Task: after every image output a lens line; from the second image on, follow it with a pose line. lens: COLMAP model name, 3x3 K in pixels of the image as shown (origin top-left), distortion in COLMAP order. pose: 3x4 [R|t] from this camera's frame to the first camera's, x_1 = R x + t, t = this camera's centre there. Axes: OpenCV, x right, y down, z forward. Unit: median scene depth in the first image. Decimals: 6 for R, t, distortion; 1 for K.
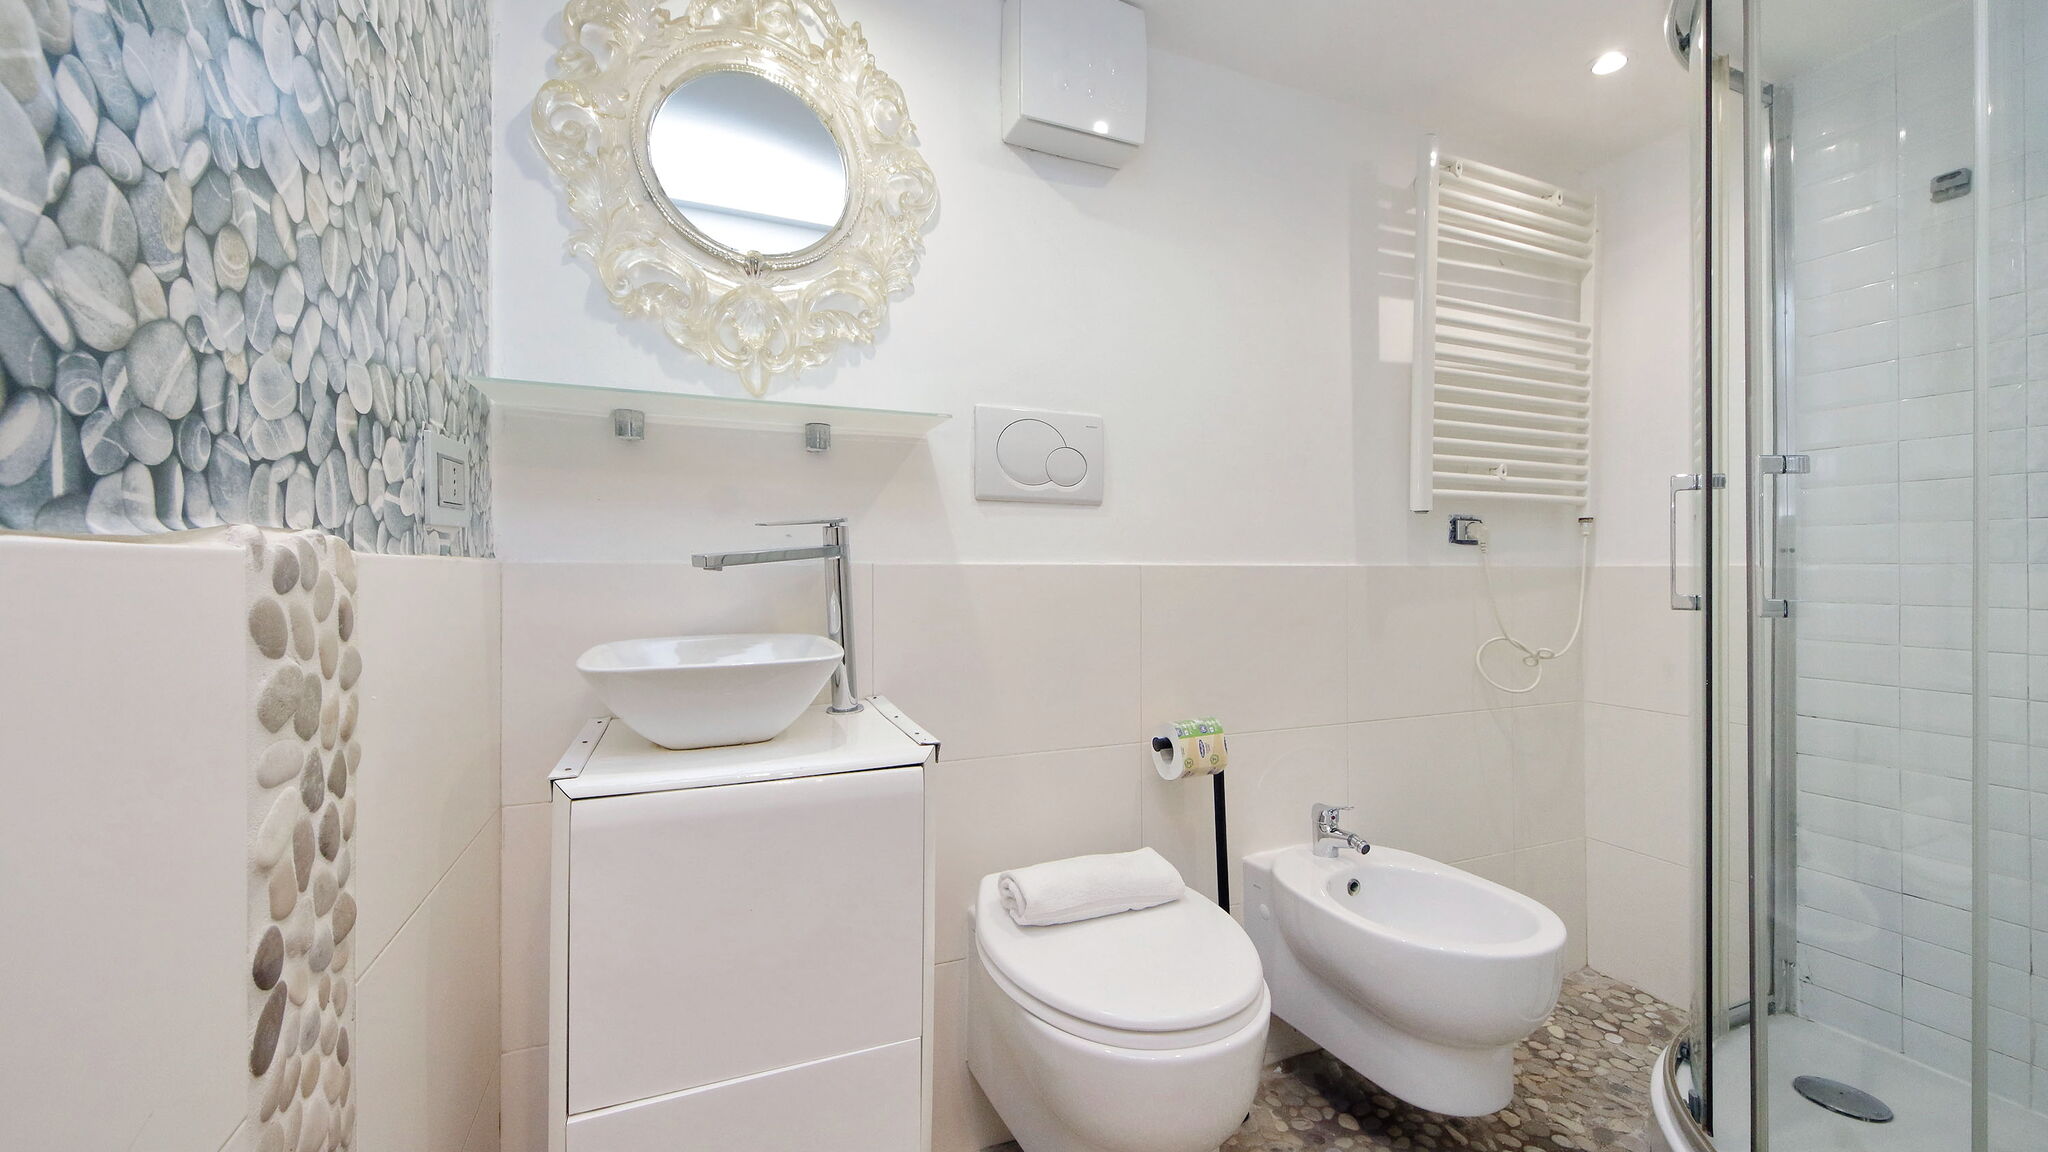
lens RADIAL K [[770.5, 0, 1039.6], [0, 770.5, 568.2], [0, 0, 1]] dist [0.017473, -0.007740]
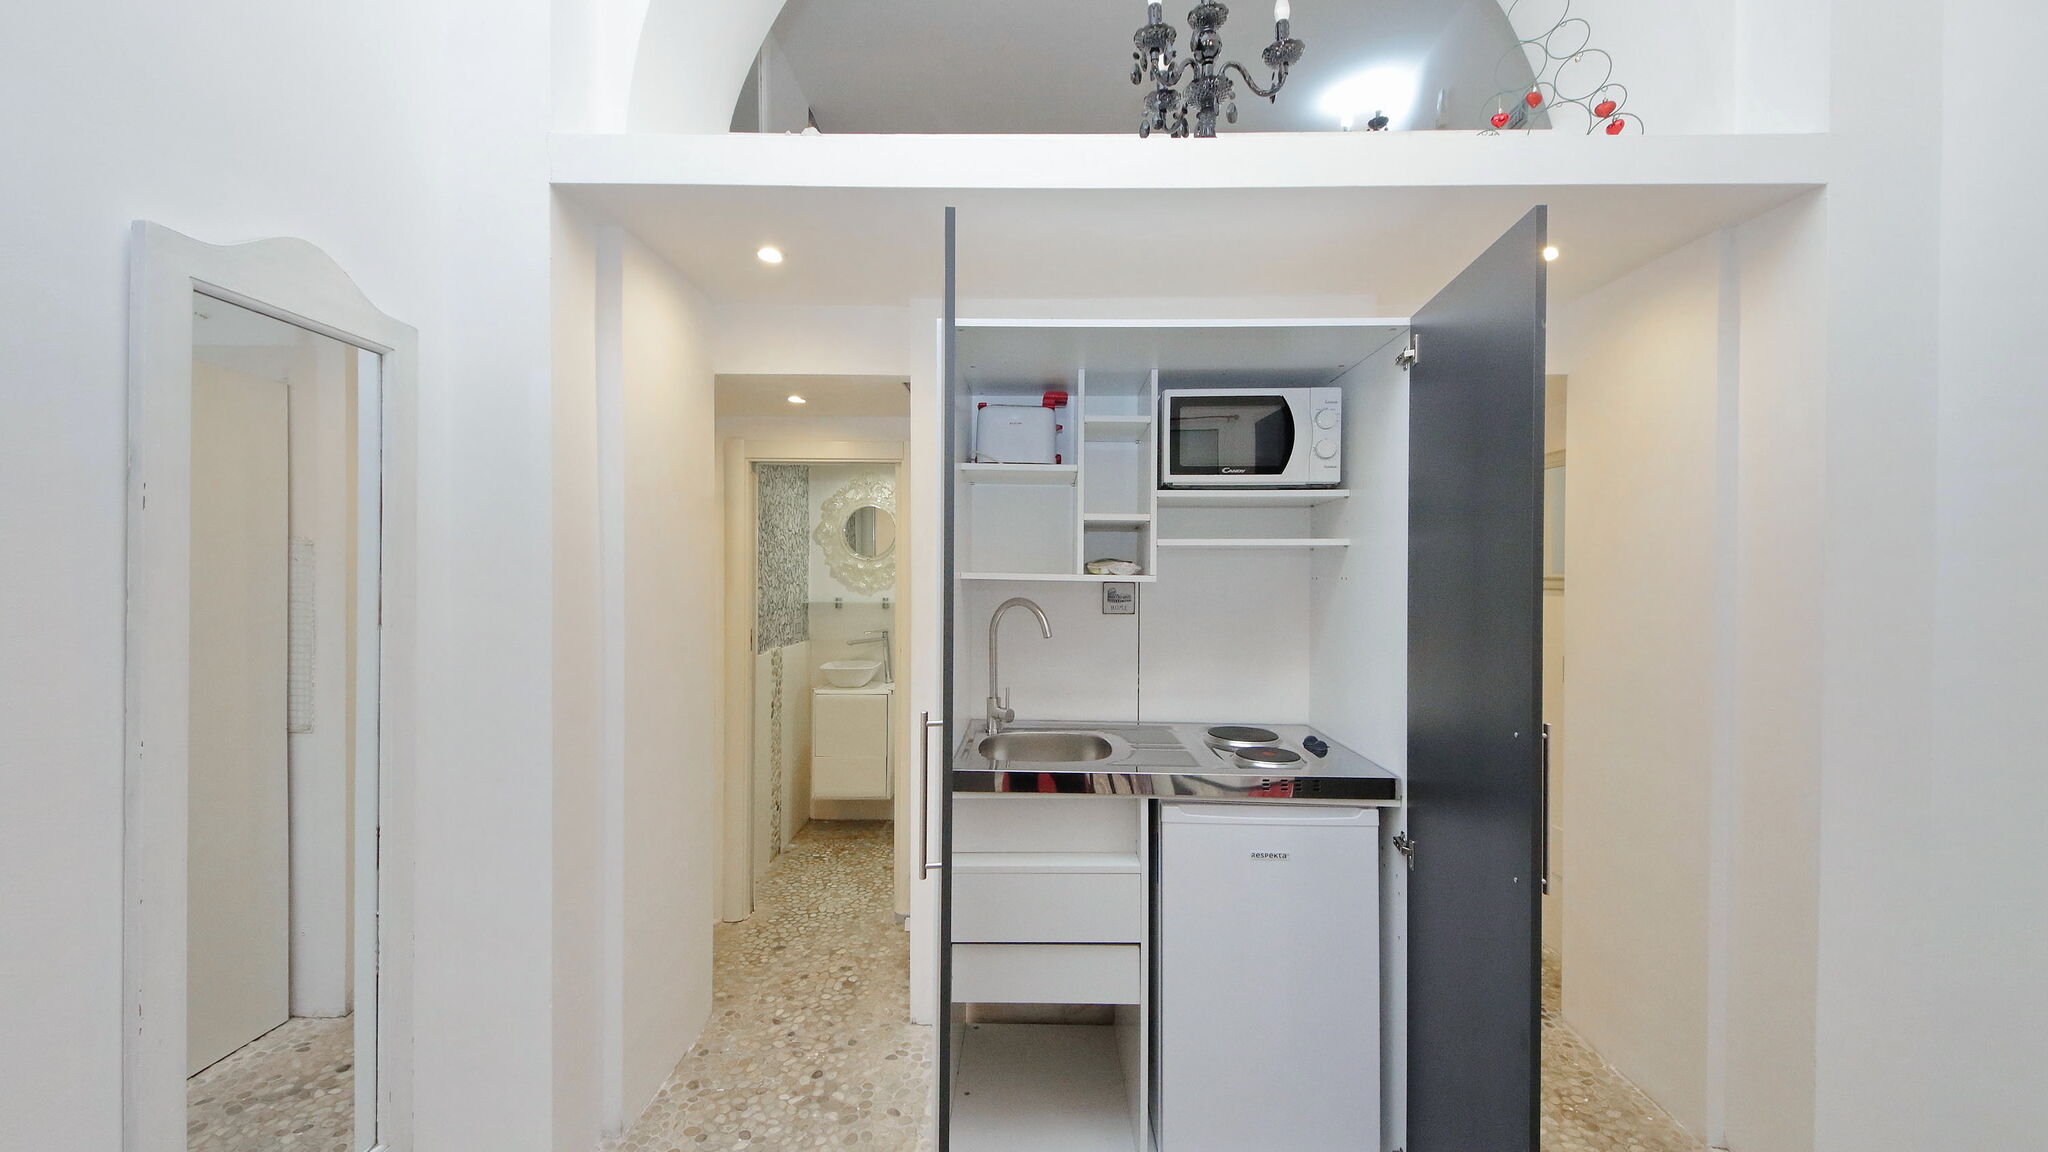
lens RADIAL K [[770.5, 0, 1023.0], [0, 770.5, 570.5], [0, 0, 1]] dist [0.017473, -0.007740]
pose [[0.909429, 0.005019, -0.415829, 1.825398], [-0.004689, 0.999987, 0.001815, -0.350672], [0.415832, 0.000300, 0.909441, -2.027385]]
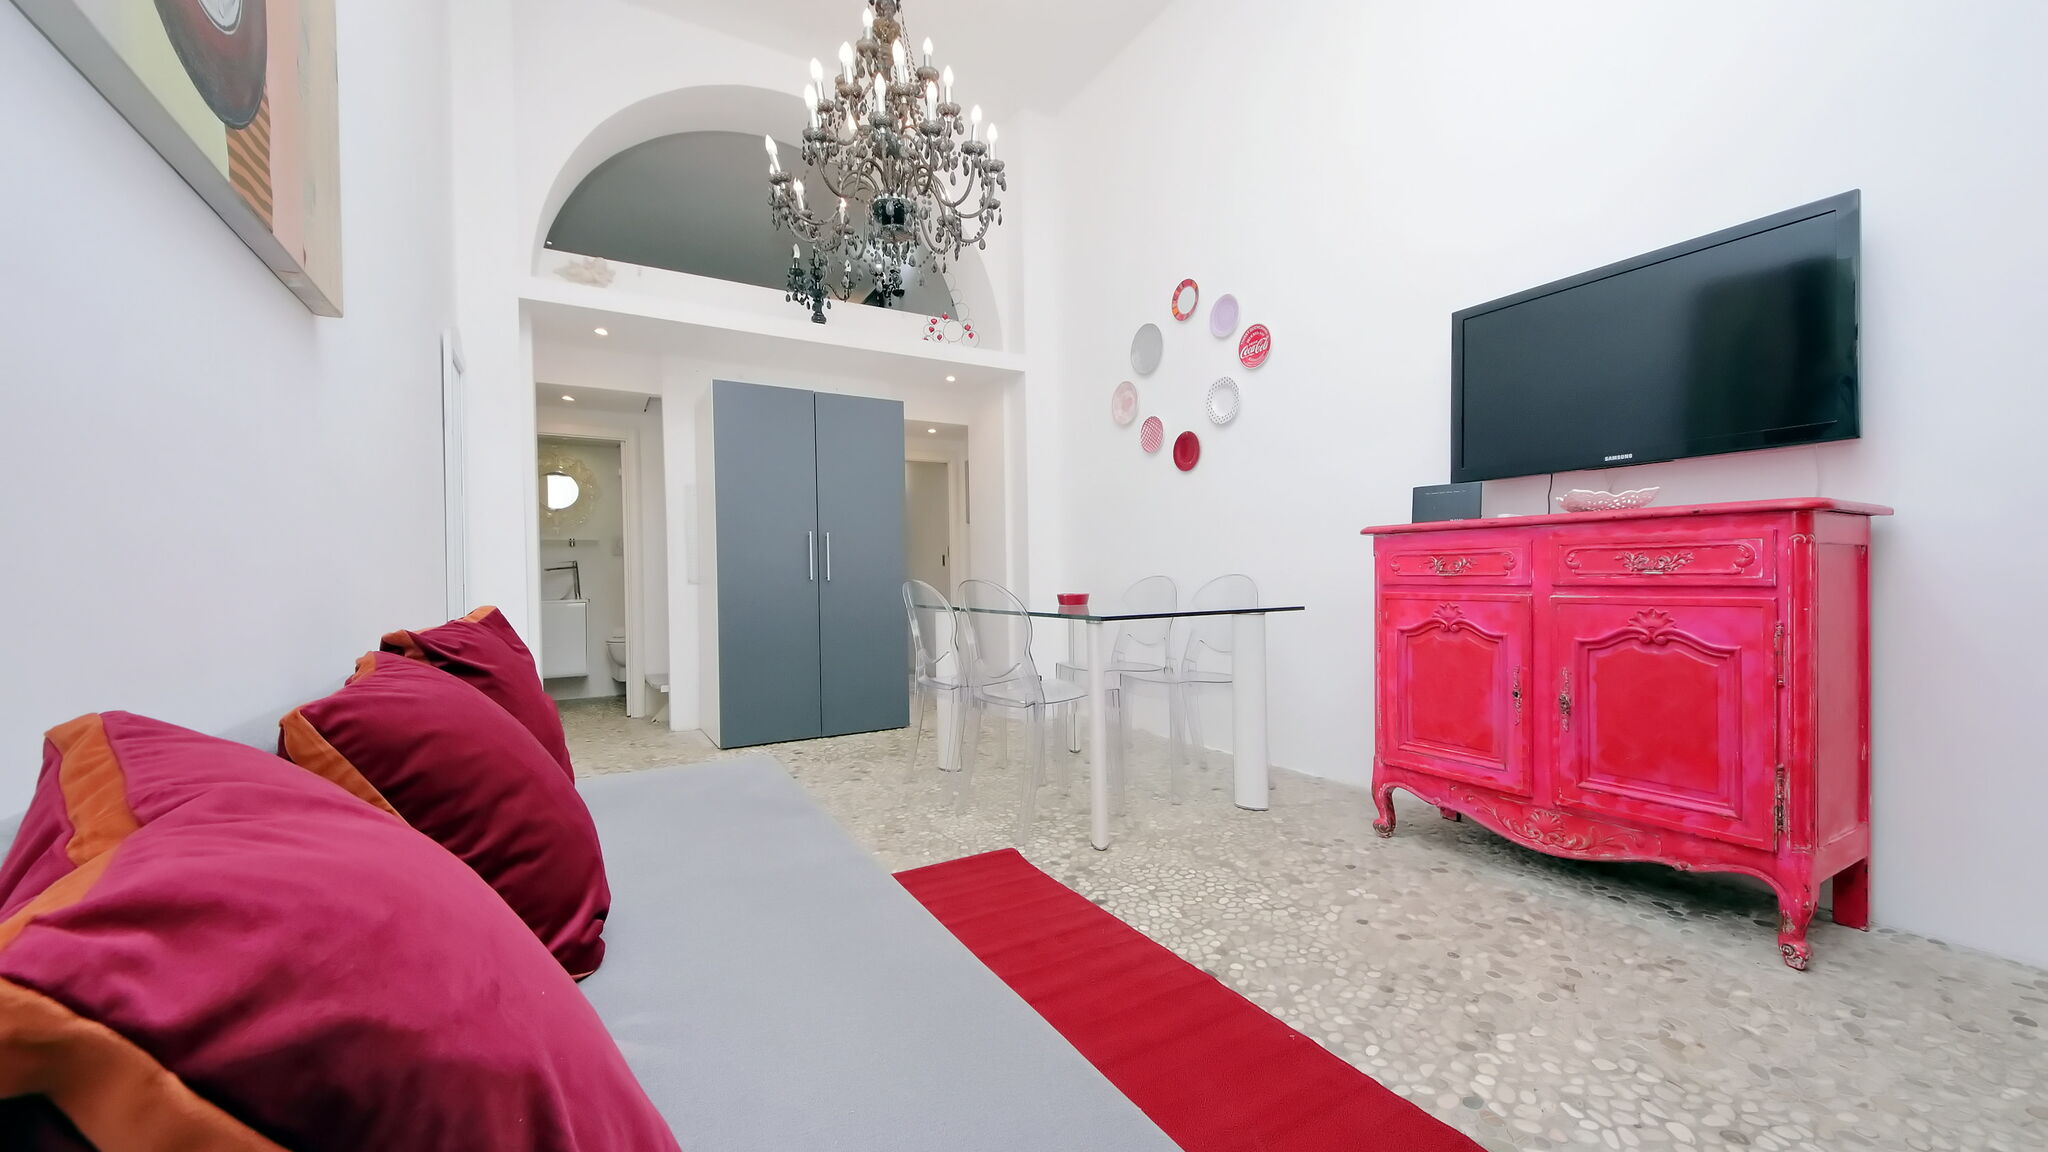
lens RADIAL K [[770.5, 0, 1023.1], [0, 770.5, 567.4], [0, 0, 1]] dist [0.017473, -0.007740]
pose [[0.994076, -0.009596, 0.108266, 2.097425], [0.010631, 0.999903, -0.008988, 0.084453], [-0.108169, 0.010086, 0.994081, -4.462549]]
